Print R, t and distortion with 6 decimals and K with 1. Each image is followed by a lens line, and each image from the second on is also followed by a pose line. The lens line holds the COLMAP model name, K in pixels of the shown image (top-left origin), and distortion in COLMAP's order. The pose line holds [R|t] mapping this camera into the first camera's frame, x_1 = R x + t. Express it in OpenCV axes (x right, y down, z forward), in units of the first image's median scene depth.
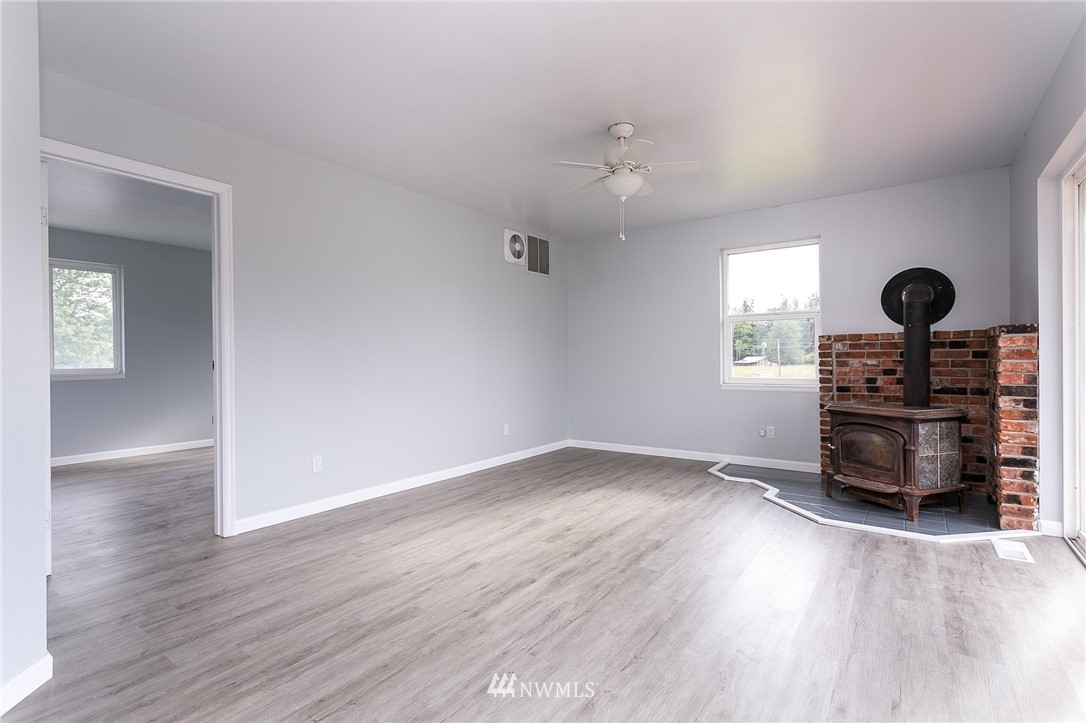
lens RADIAL K [[505.5, 0, 544.7], [0, 505.5, 359.4], [0, 0, 1]] dist [0.002152, 0.000766]
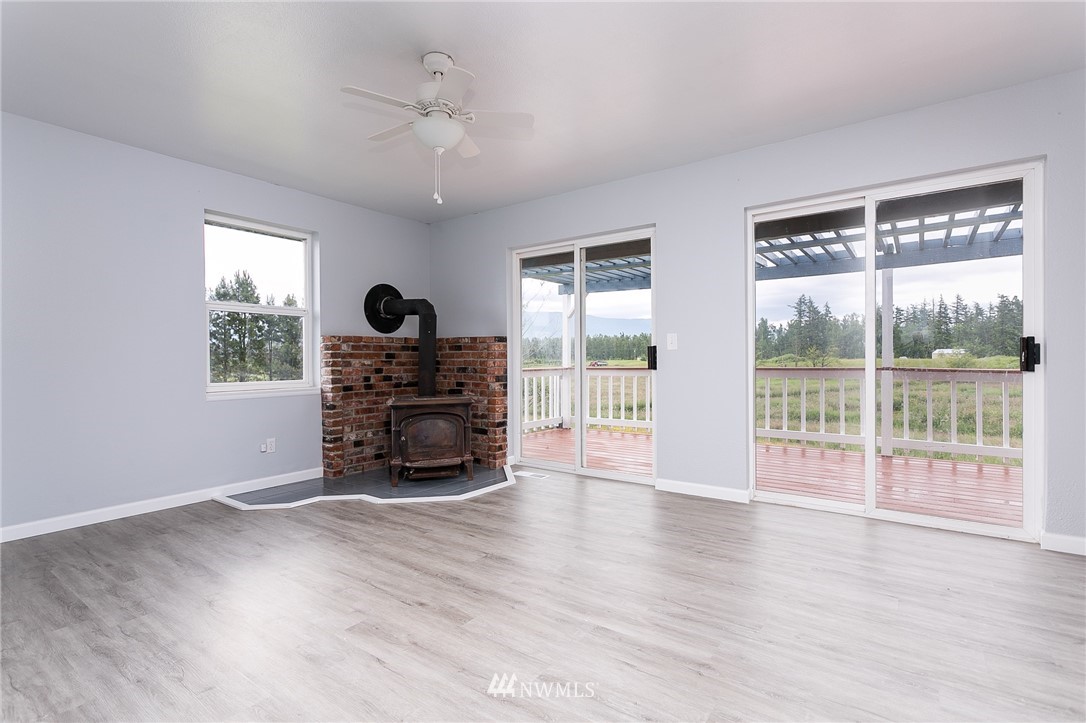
lens RADIAL K [[505.5, 0, 544.7], [0, 505.5, 359.4], [0, 0, 1]] dist [0.002152, 0.000766]
pose [[0.018763, 0.009571, 0.999778, -0.495125], [0.009491, 0.999907, -0.009750, 0.014691], [-0.999779, 0.009672, 0.018670, 0.647019]]
